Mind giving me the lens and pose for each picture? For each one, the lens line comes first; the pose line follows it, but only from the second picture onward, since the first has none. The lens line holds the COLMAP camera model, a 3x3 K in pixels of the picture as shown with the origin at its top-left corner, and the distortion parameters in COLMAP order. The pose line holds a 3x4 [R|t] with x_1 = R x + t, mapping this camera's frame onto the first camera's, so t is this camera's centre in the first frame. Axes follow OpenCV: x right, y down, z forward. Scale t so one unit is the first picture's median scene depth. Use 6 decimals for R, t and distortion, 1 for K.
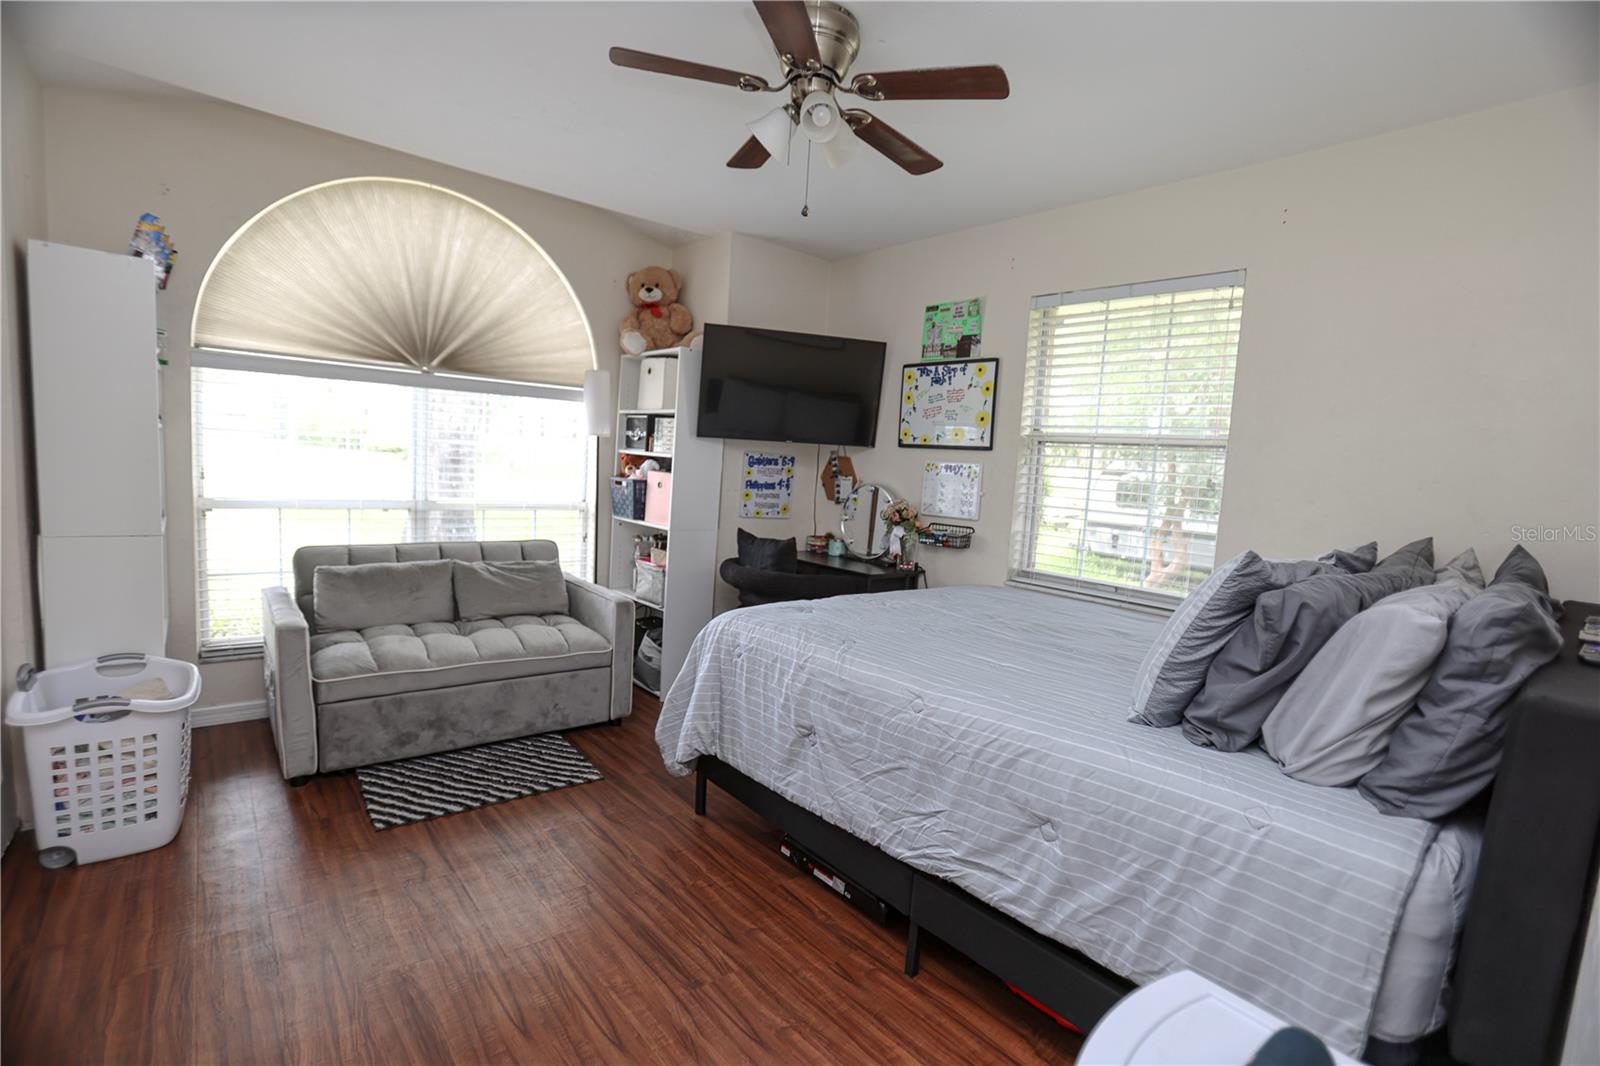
lens RADIAL K [[726.9, 0, 803.2], [0, 726.9, 539.9], [0, 0, 1]] dist [-0.081960, 0.034315]
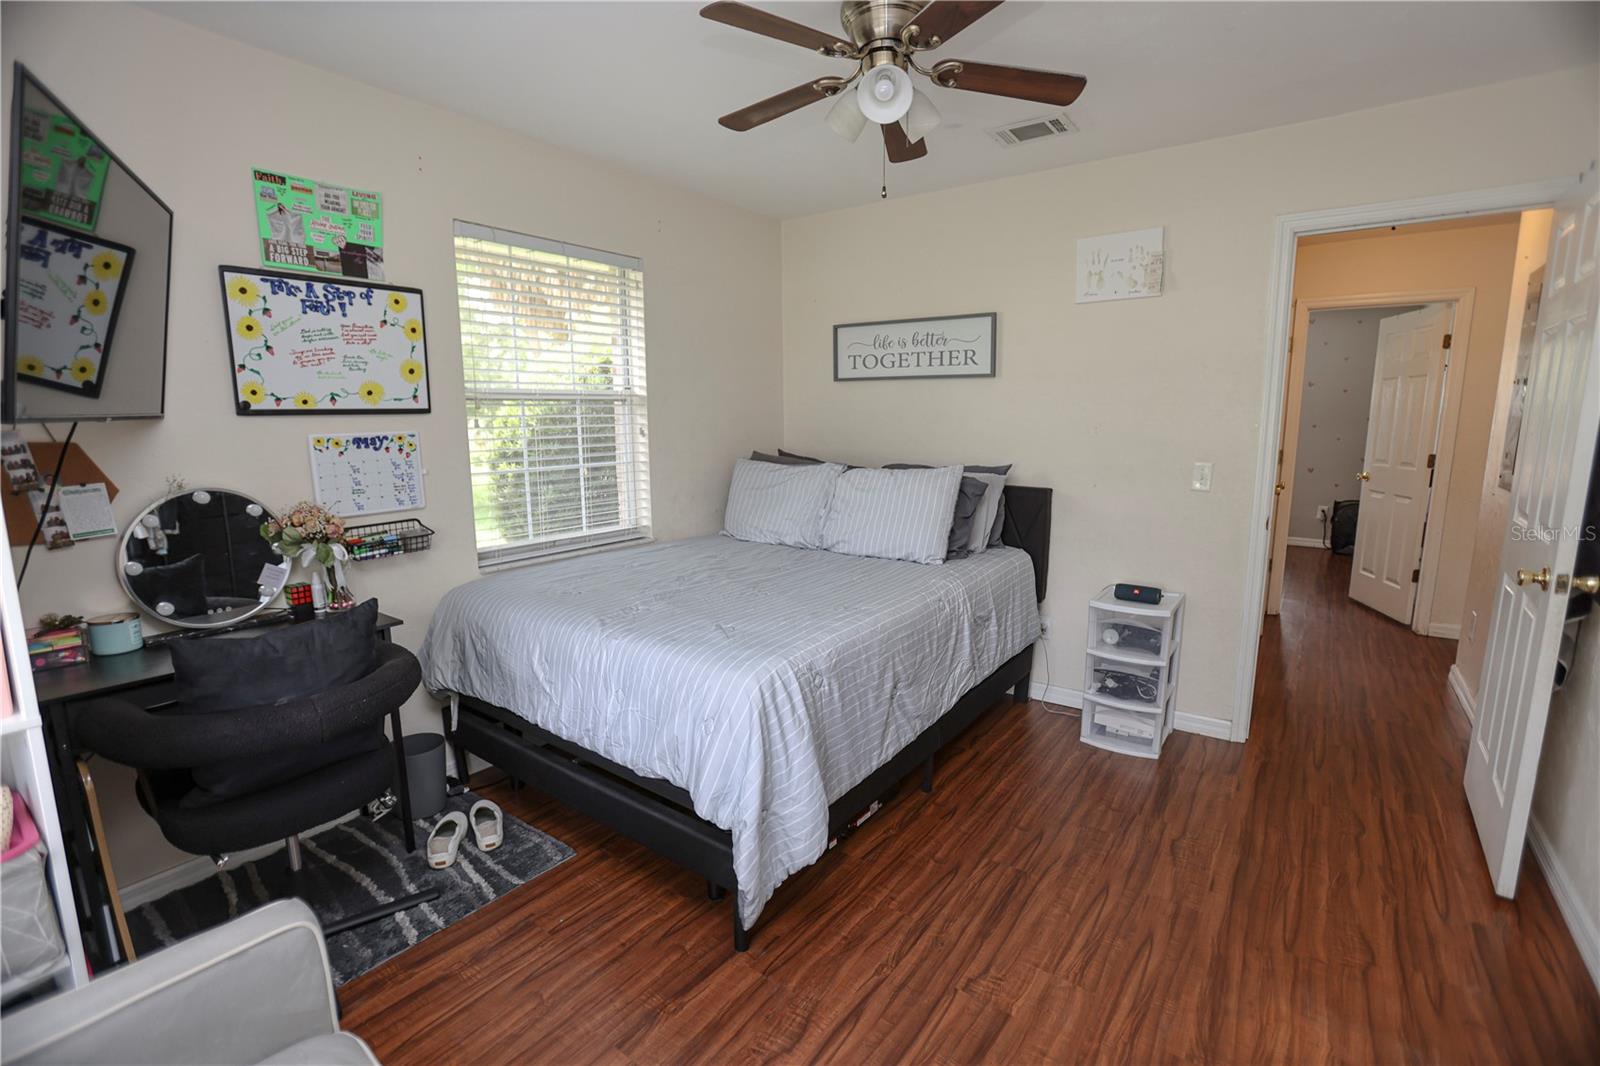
lens RADIAL K [[726.9, 0, 803.2], [0, 726.9, 539.9], [0, 0, 1]] dist [-0.081960, 0.034315]
pose [[-0.233388, -0.226838, 0.945555, -0.551186], [0.091366, 0.962992, 0.253572, -0.144169], [-0.968082, 0.145573, -0.204026, 0.762003]]
